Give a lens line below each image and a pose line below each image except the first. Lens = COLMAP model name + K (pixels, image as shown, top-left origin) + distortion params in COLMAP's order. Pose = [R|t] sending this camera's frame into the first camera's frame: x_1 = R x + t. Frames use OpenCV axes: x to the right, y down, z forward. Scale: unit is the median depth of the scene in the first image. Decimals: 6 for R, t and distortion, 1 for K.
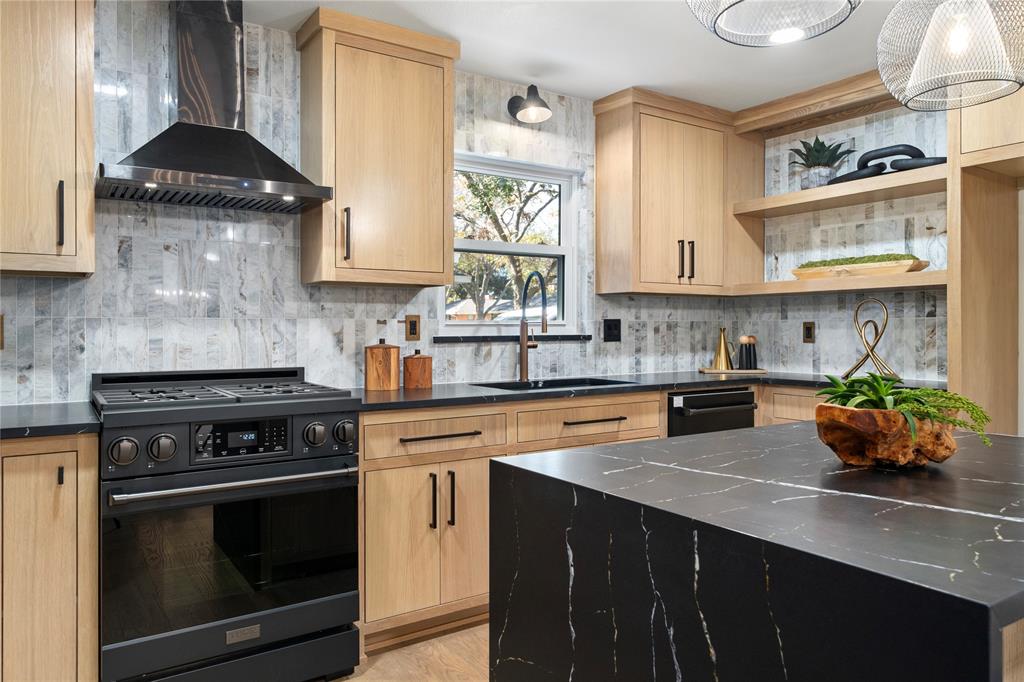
lens RADIAL K [[691.7, 0, 507.4], [0, 691.7, 333.1], [0, 0, 1]] dist [-0.004542, 0.004907]
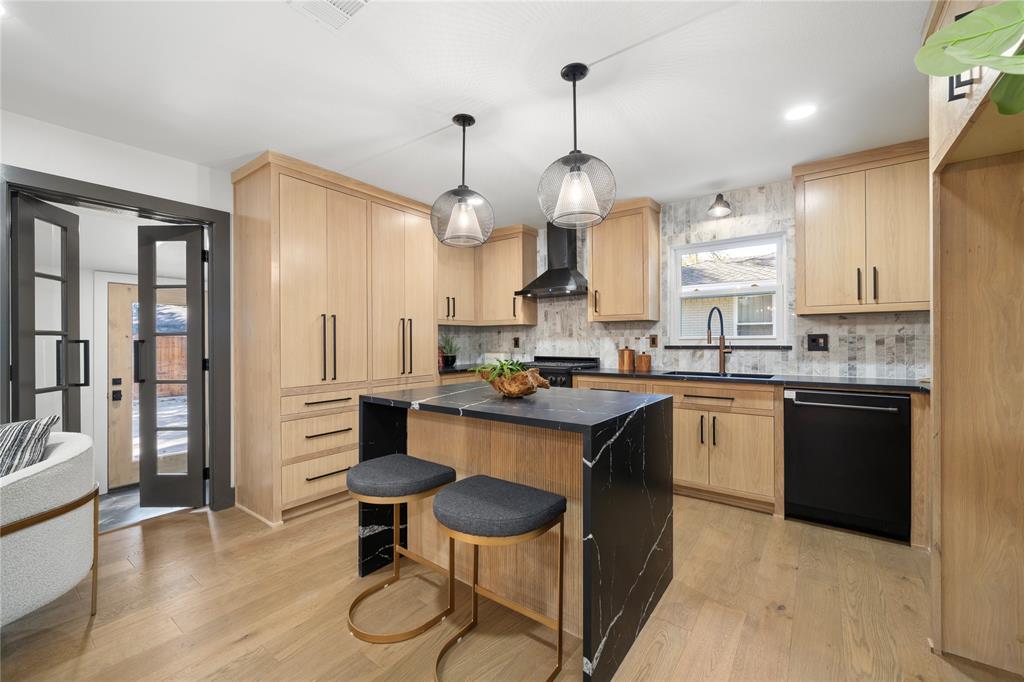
lens RADIAL K [[416.3, 0, 512.1], [0, 416.3, 341.3], [0, 0, 1]] dist [-0.002701, -0.000195]
pose [[0.336468, -0.002040, -0.941693, 0.786303], [-0.005066, 0.999979, -0.003976, -0.000212], [0.941681, 0.006109, 0.336451, 0.195611]]
